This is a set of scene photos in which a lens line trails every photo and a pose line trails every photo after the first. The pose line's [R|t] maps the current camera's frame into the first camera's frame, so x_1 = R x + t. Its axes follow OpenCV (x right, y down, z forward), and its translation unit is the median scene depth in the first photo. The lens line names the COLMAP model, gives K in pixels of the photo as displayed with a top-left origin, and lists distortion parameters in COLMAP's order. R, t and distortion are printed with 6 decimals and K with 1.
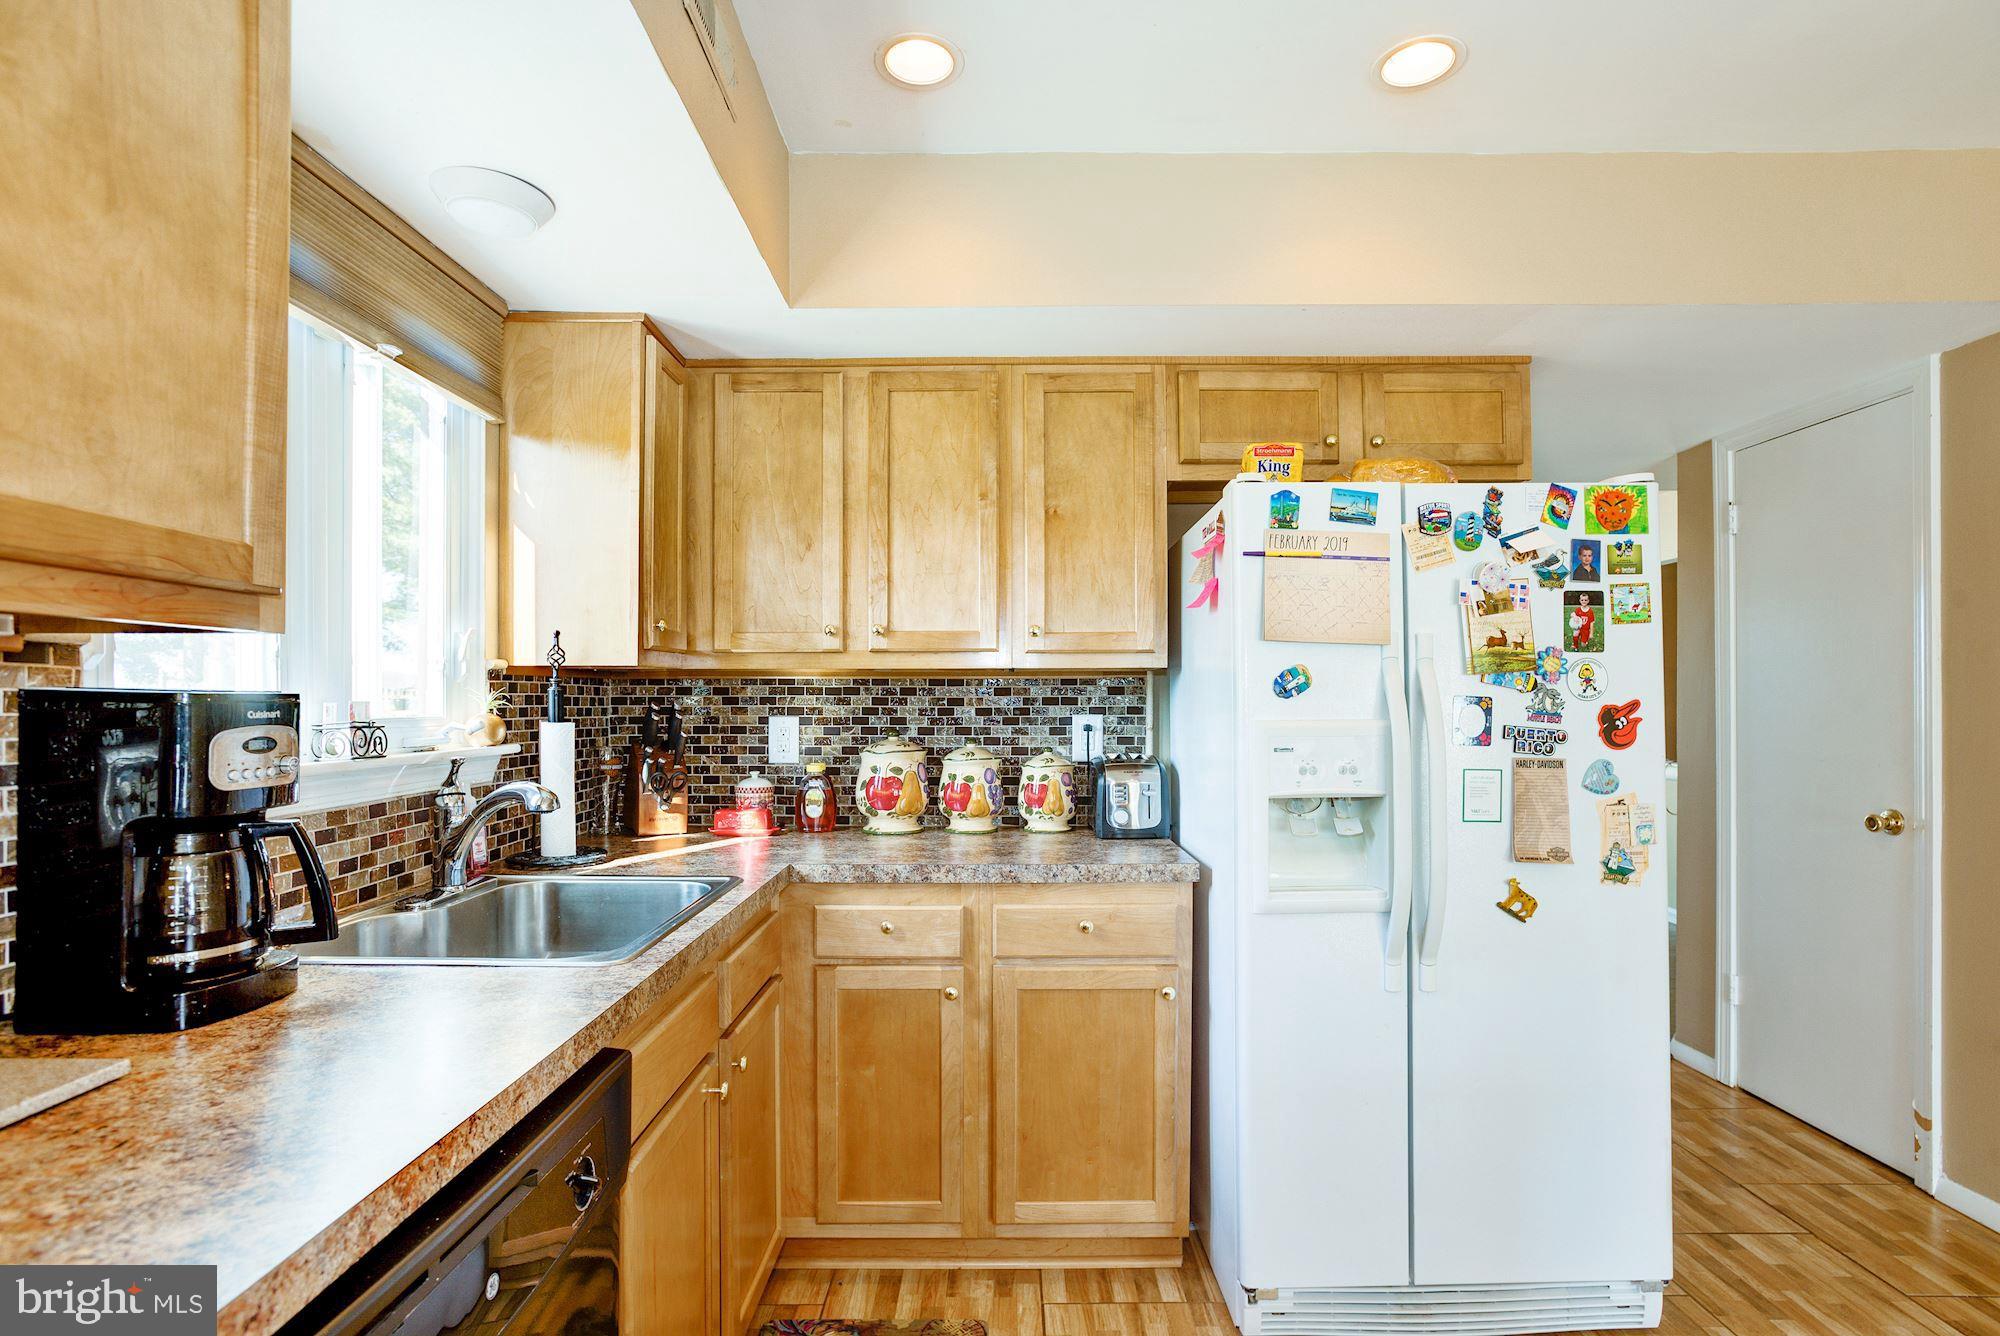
lens RADIAL K [[995.9, 0, 1001.7], [0, 995.9, 703.4], [0, 0, 1]] dist [-0.049650, 0.026347]
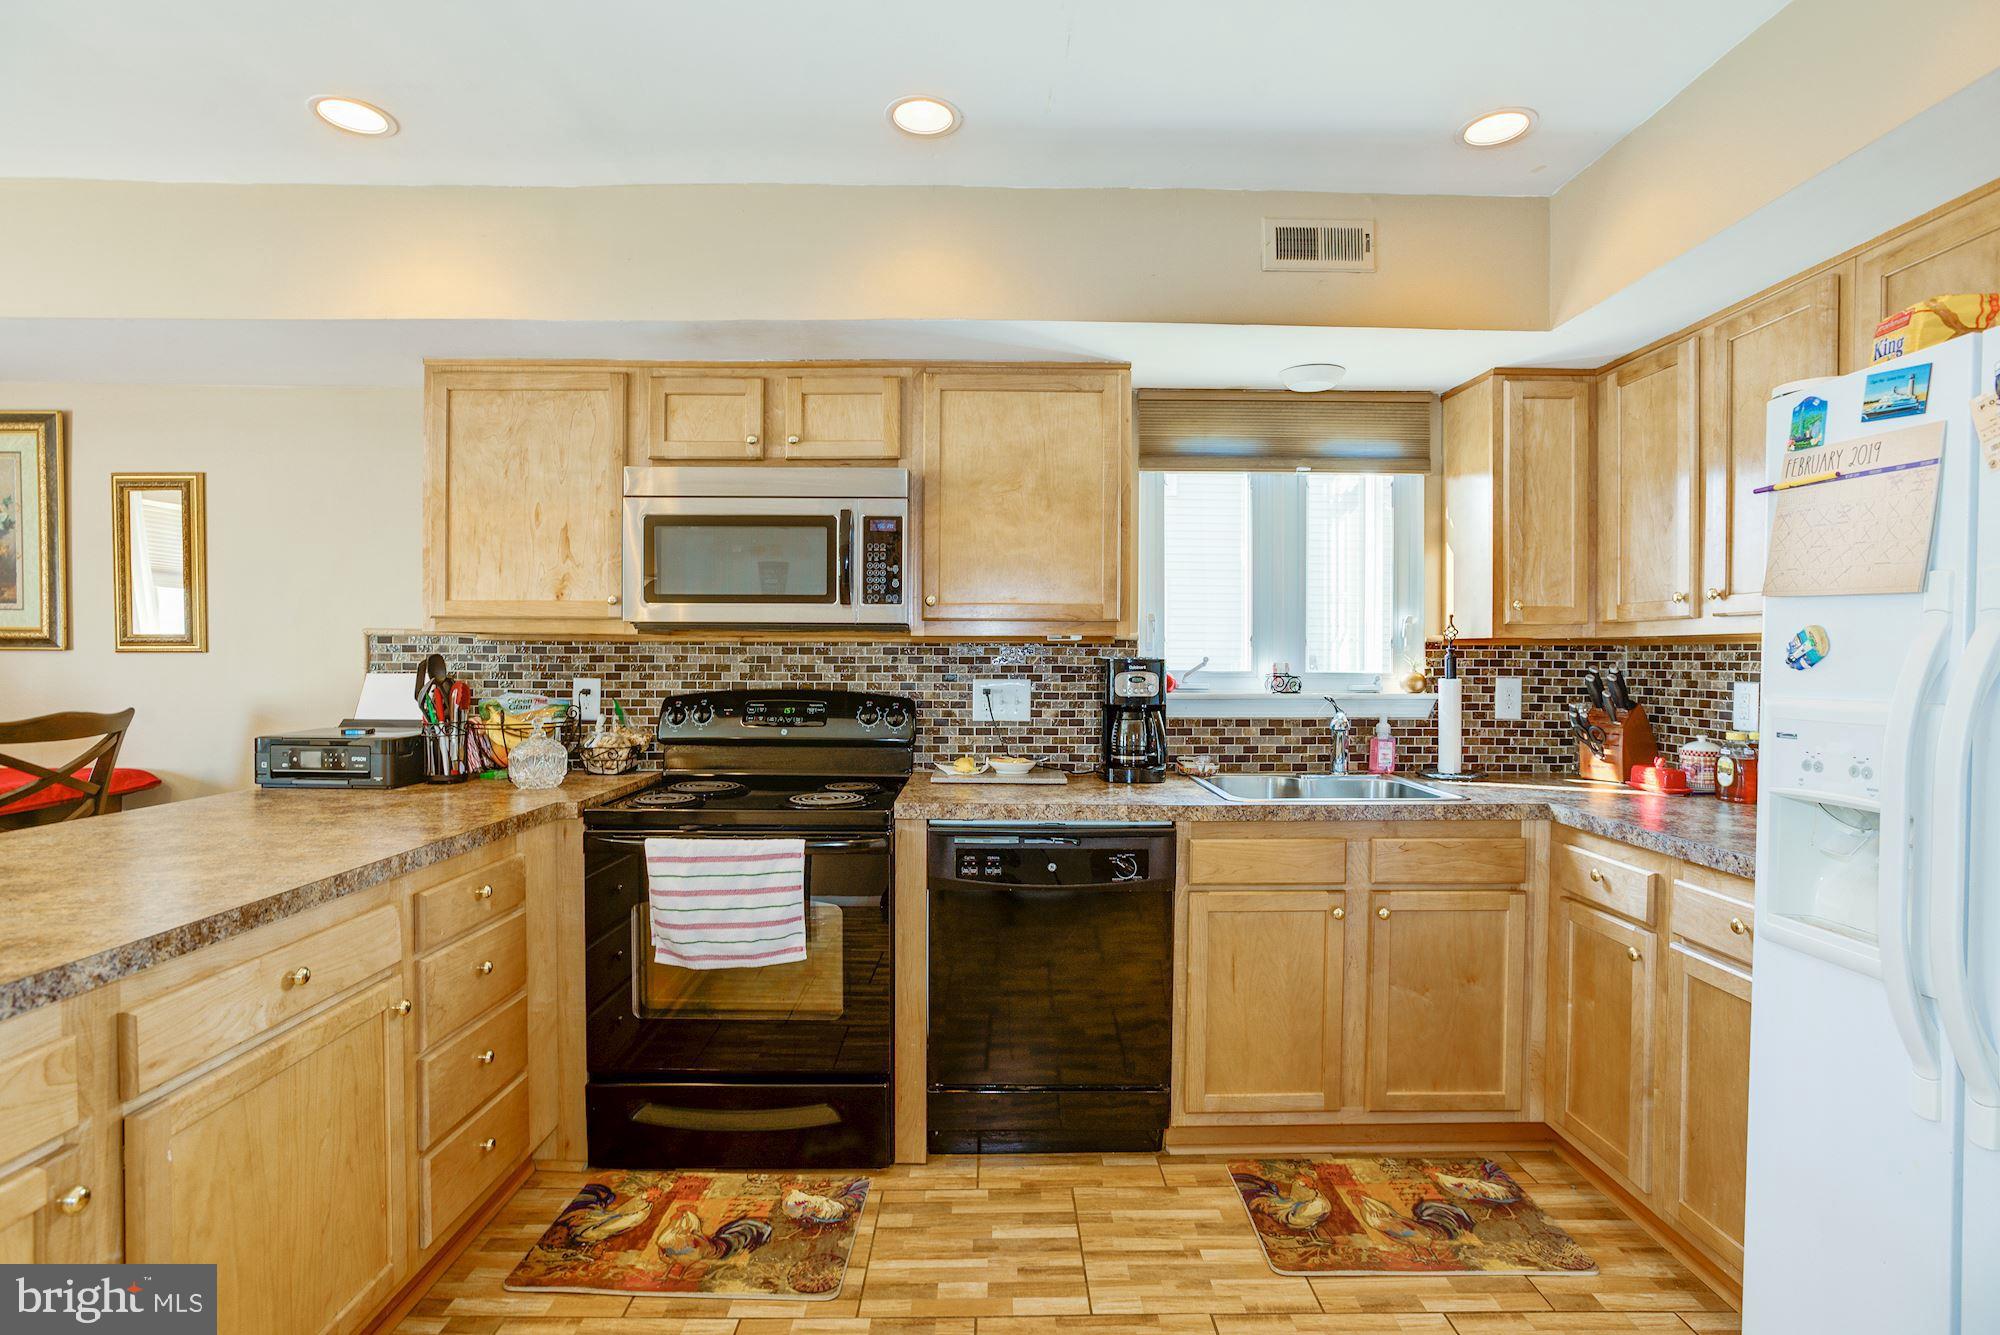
lens RADIAL K [[995.9, 0, 1023.5], [0, 995.9, 657.7], [0, 0, 1]] dist [-0.049650, 0.026347]
pose [[0.014332, 0.003418, -0.999891, 0.988820], [-0.008184, 0.999961, 0.003301, -0.011584], [0.999864, 0.008136, 0.014359, 0.369644]]
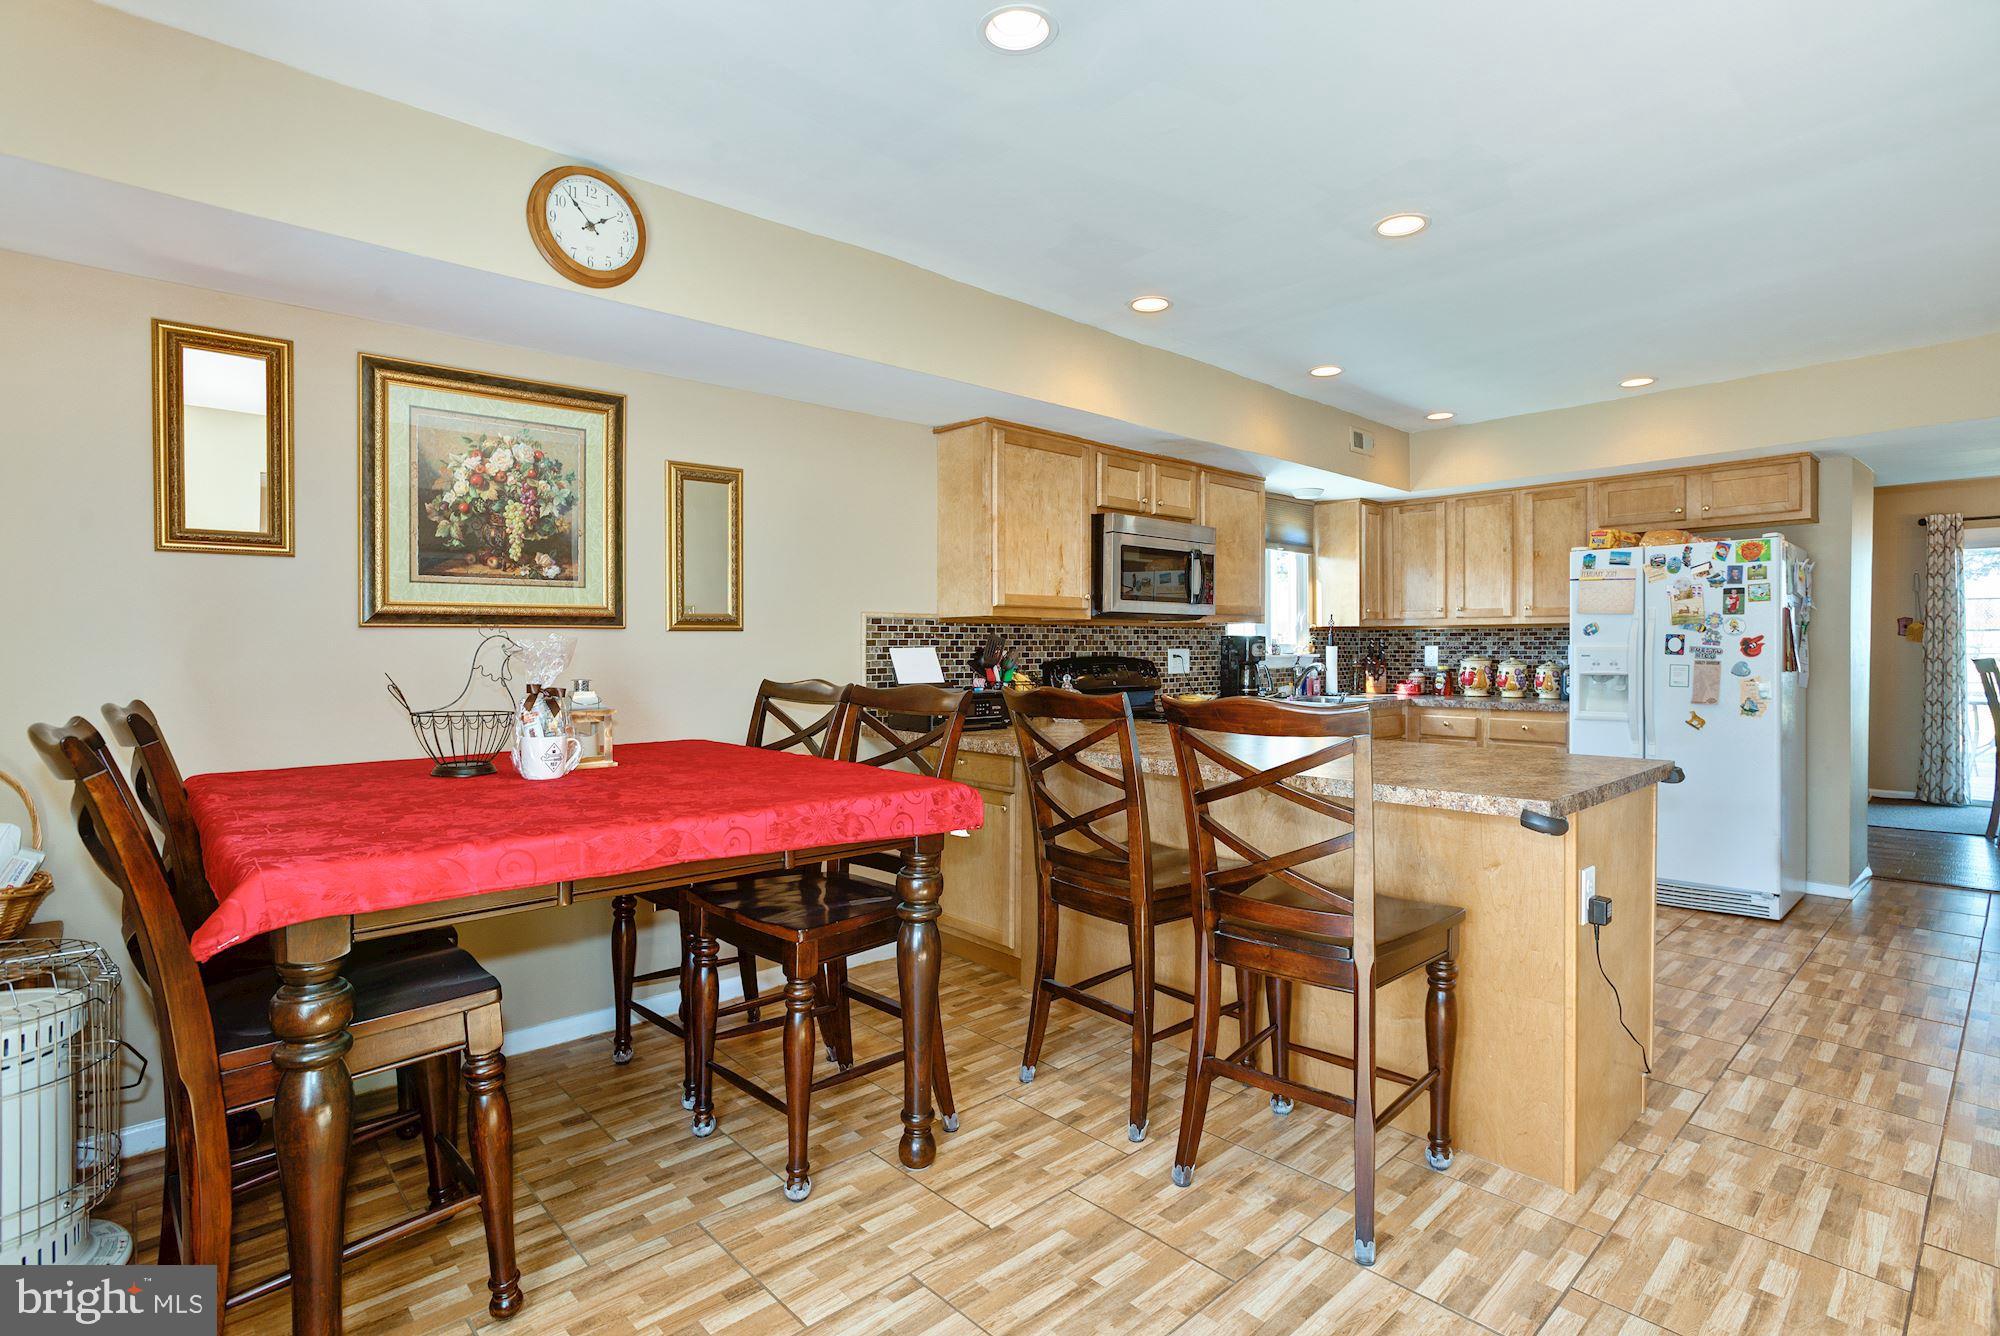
lens RADIAL K [[995.9, 0, 1019.8], [0, 995.9, 657.3], [0, 0, 1]] dist [-0.049650, 0.026347]
pose [[0.696931, 0.006511, -0.717108, 1.028493], [0.000793, 0.999951, 0.009849, 0.023271], [0.717137, -0.007433, 0.696892, -1.731063]]
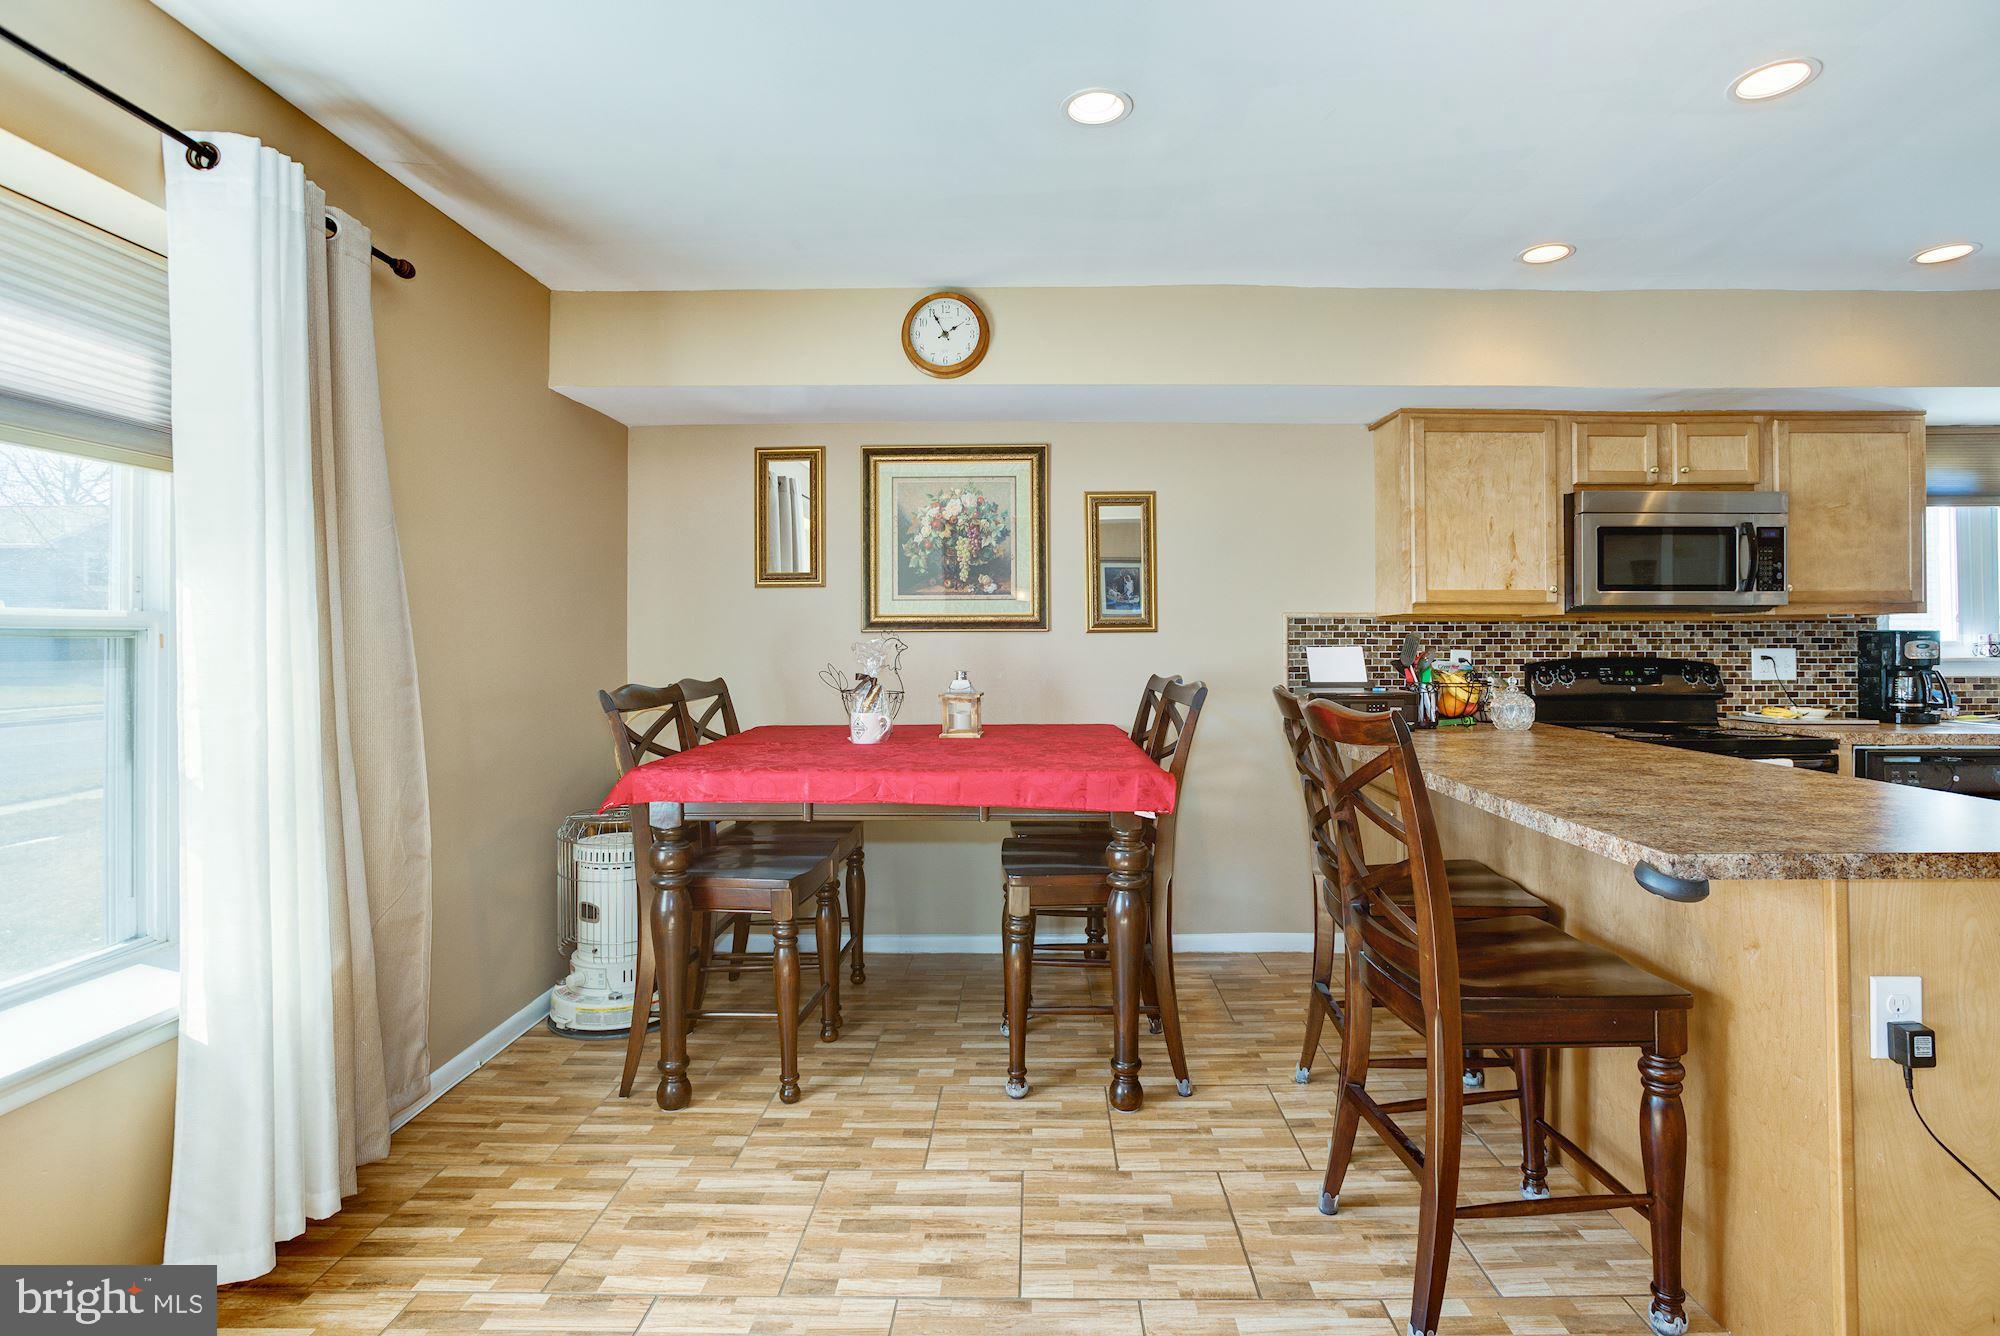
lens RADIAL K [[995.9, 0, 1033.7], [0, 995.9, 635.2], [0, 0, 1]] dist [-0.049650, 0.026347]
pose [[0.012203, -0.010239, -0.999873, 1.414377], [0.000023, 0.999948, -0.010240, 0.020858], [0.999926, 0.000102, 0.012203, -1.164916]]
